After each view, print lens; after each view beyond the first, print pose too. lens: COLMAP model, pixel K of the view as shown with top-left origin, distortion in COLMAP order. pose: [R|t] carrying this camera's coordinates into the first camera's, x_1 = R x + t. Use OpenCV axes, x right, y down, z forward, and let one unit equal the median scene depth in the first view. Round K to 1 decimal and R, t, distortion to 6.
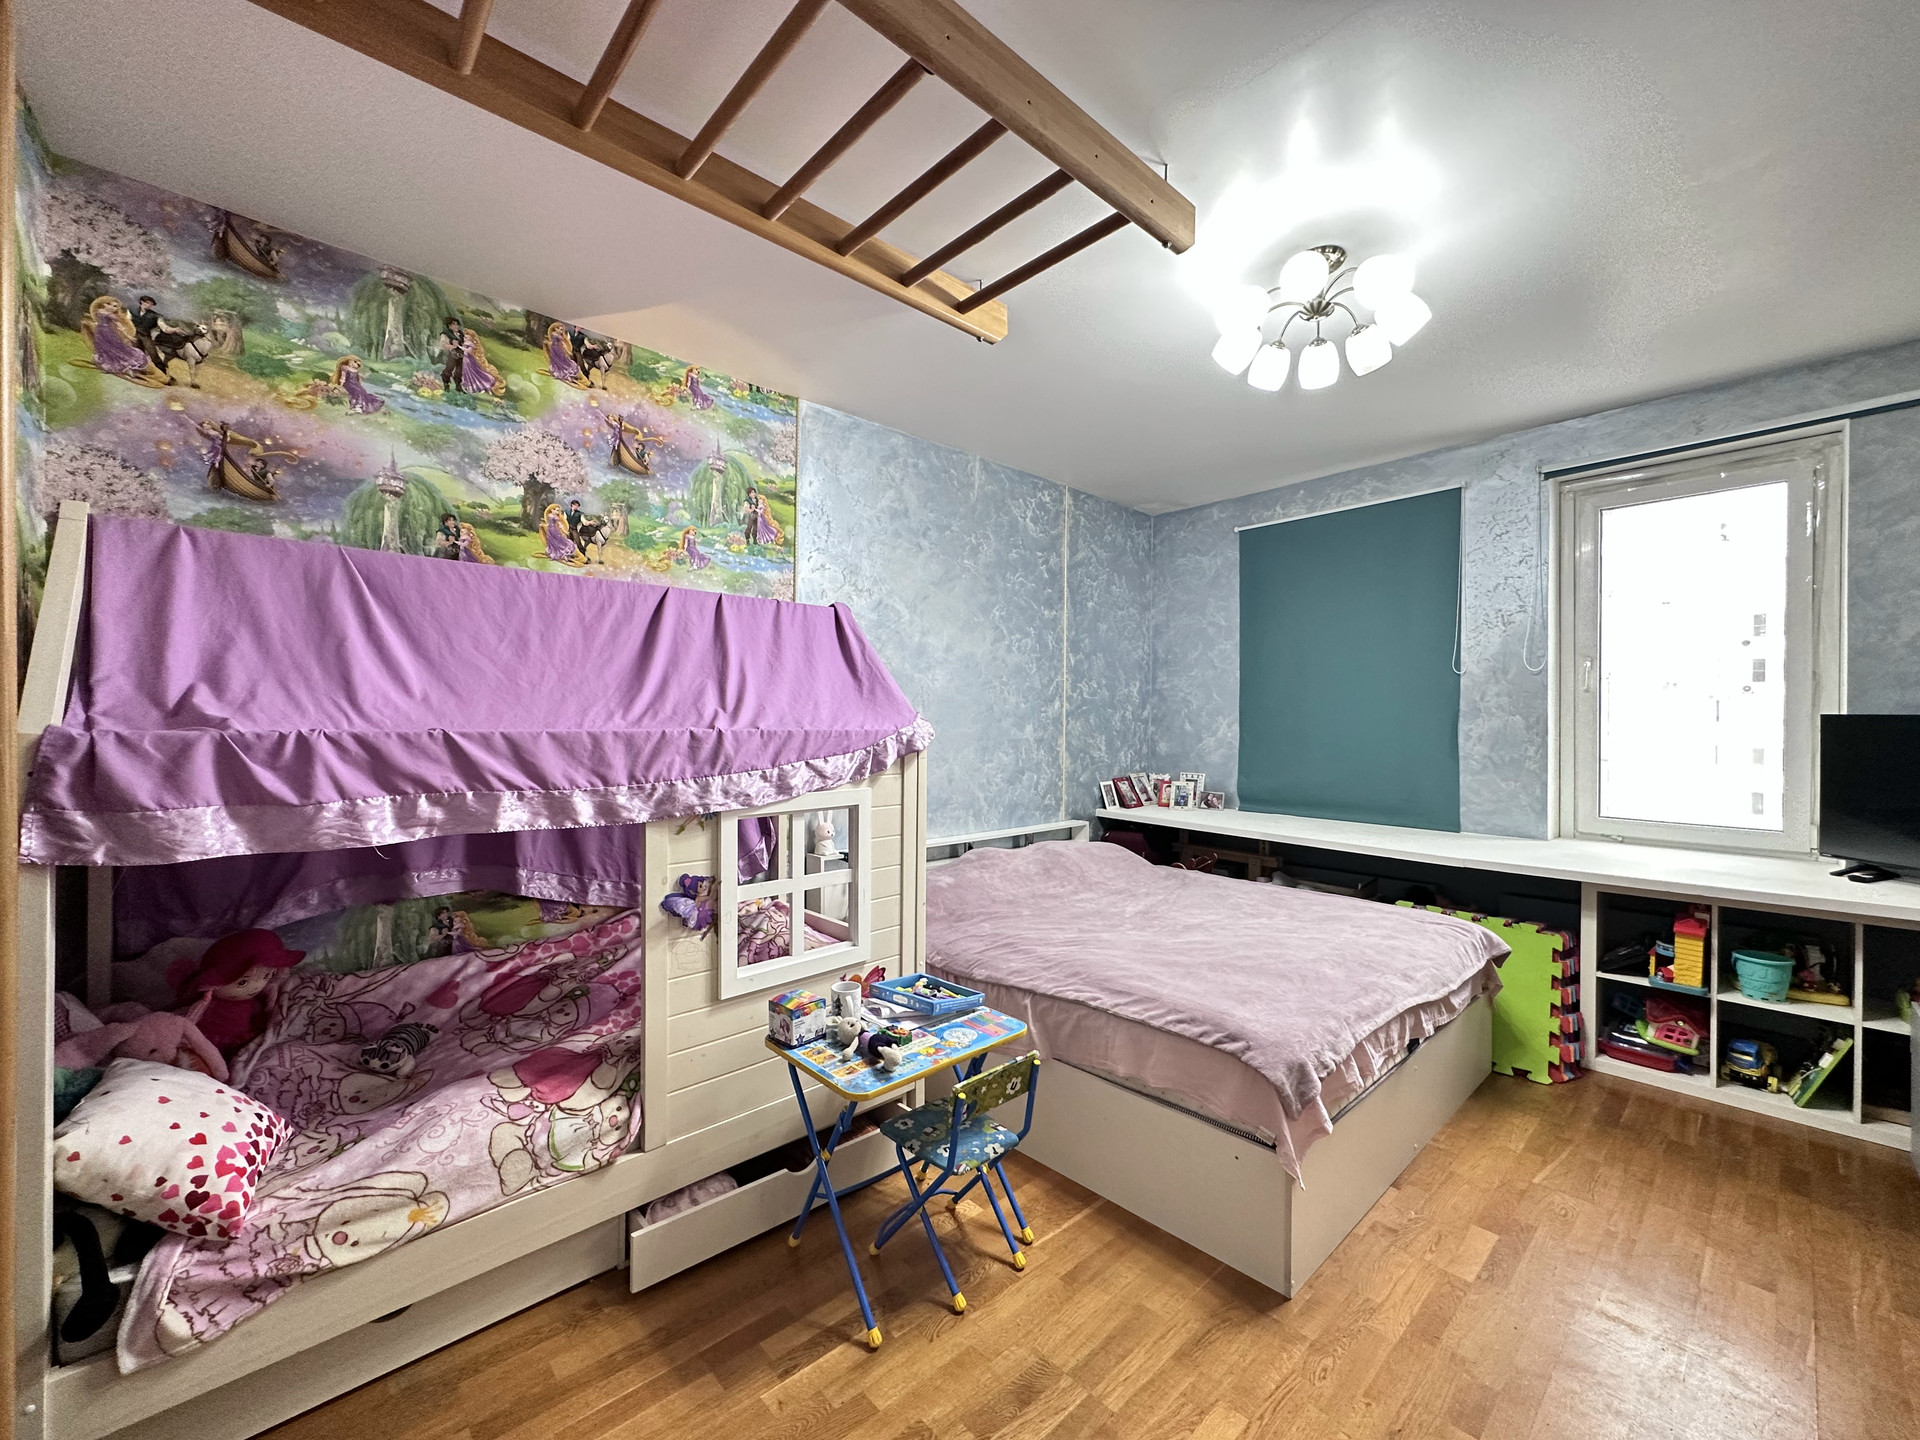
lens RADIAL K [[766.3, 0, 959.0], [0, 766.3, 721.5], [0, 0, 1]] dist [-0.002229, 0.000839]
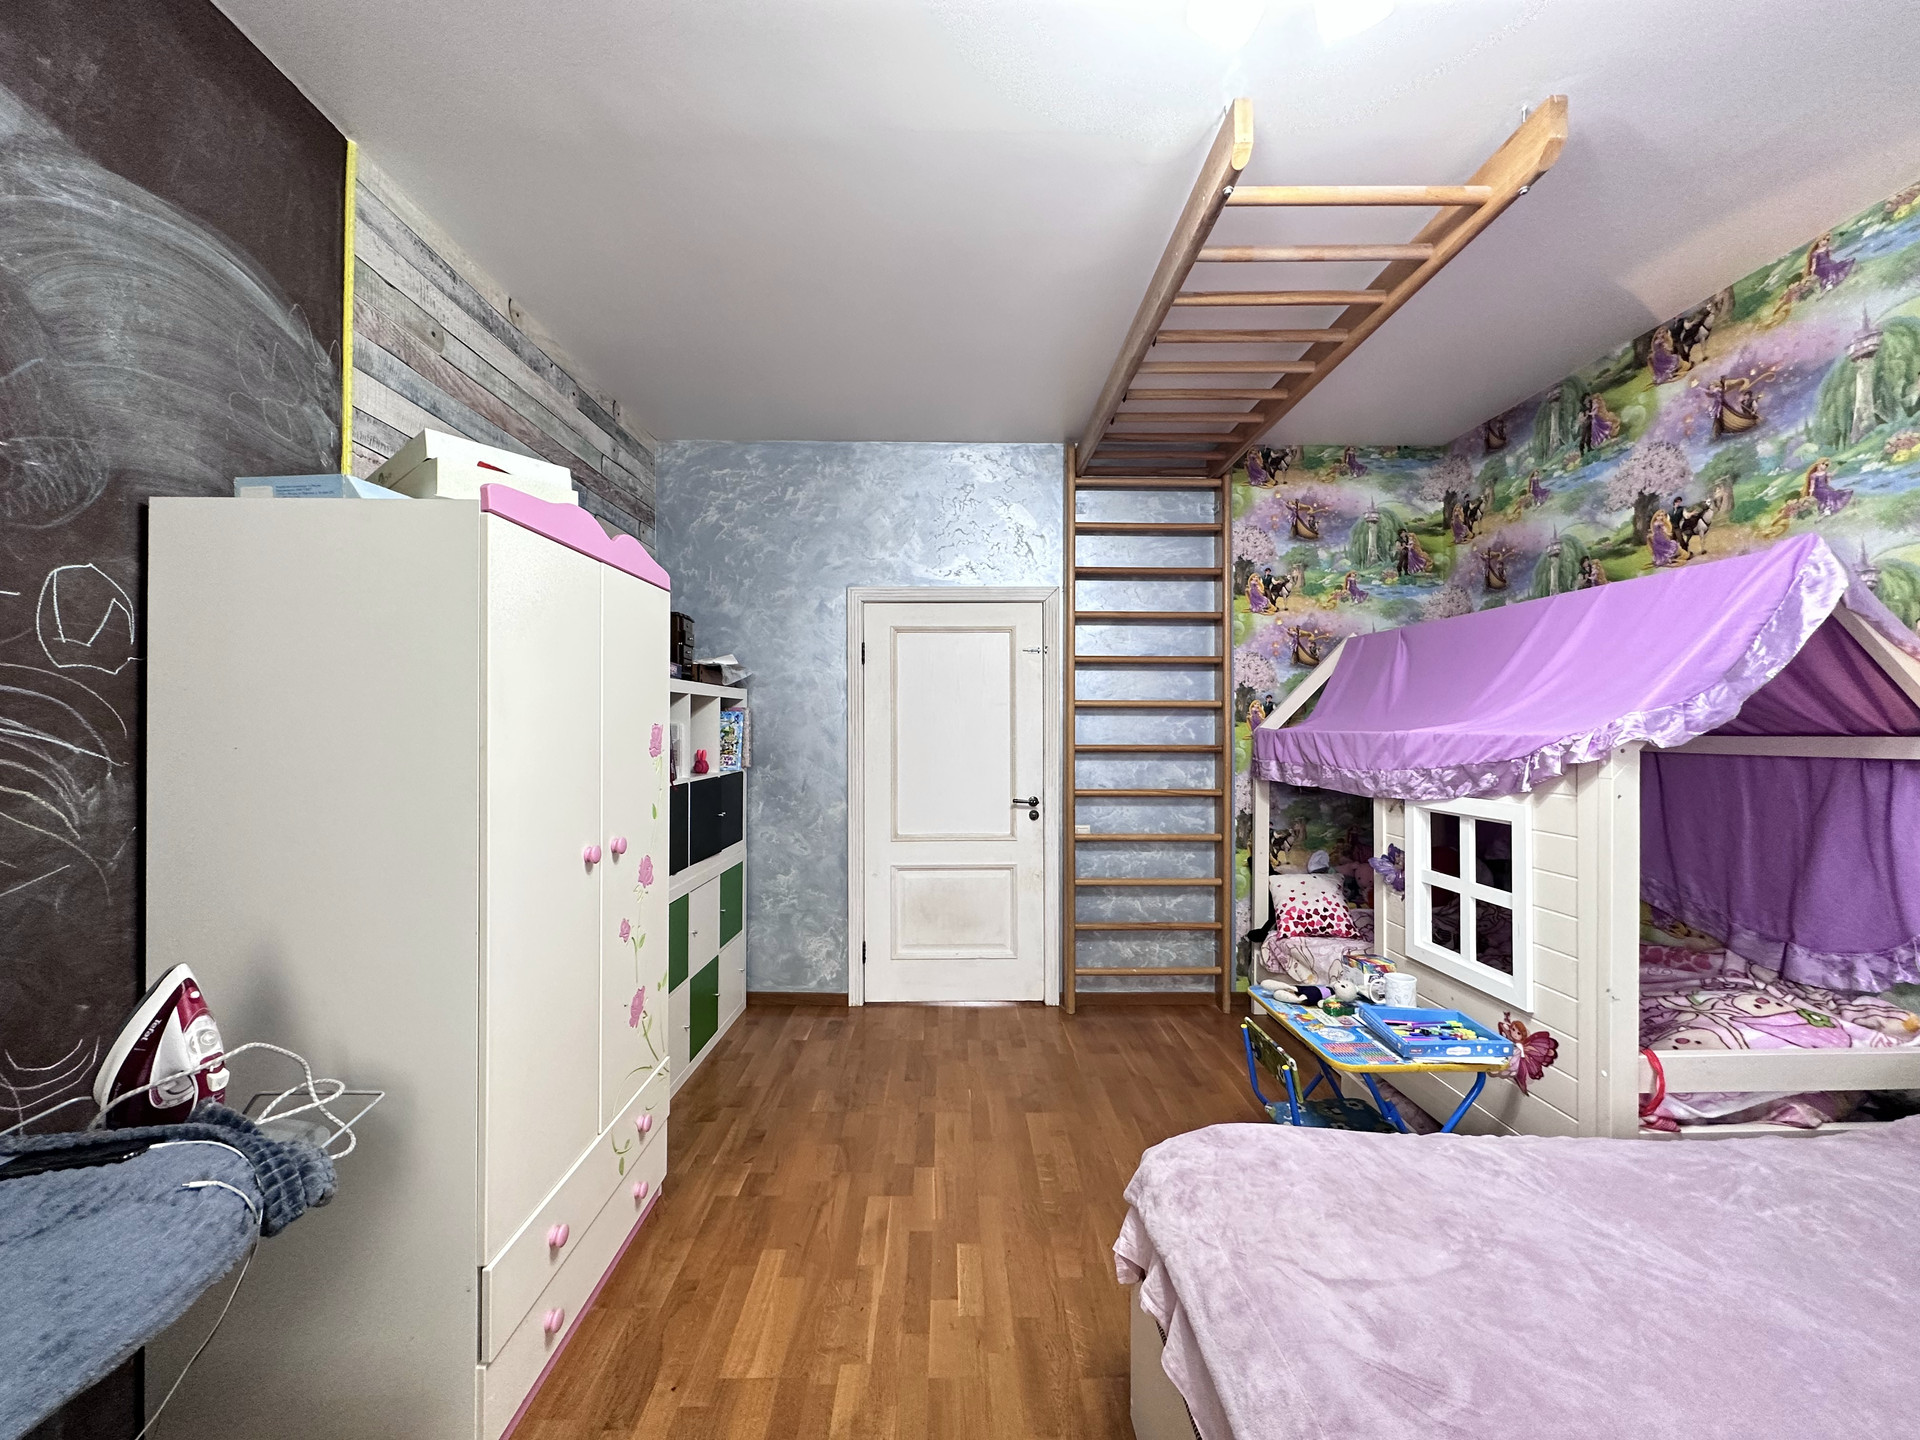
lens RADIAL K [[766.3, 0, 955.6], [0, 766.3, 724.3], [0, 0, 1]] dist [-0.002229, 0.000839]
pose [[-0.665368, -0.006341, -0.746488, 0.843558], [-0.004236, 0.999980, -0.004718, 0.003959], [0.746503, 0.000023, -0.665382, 0.998148]]
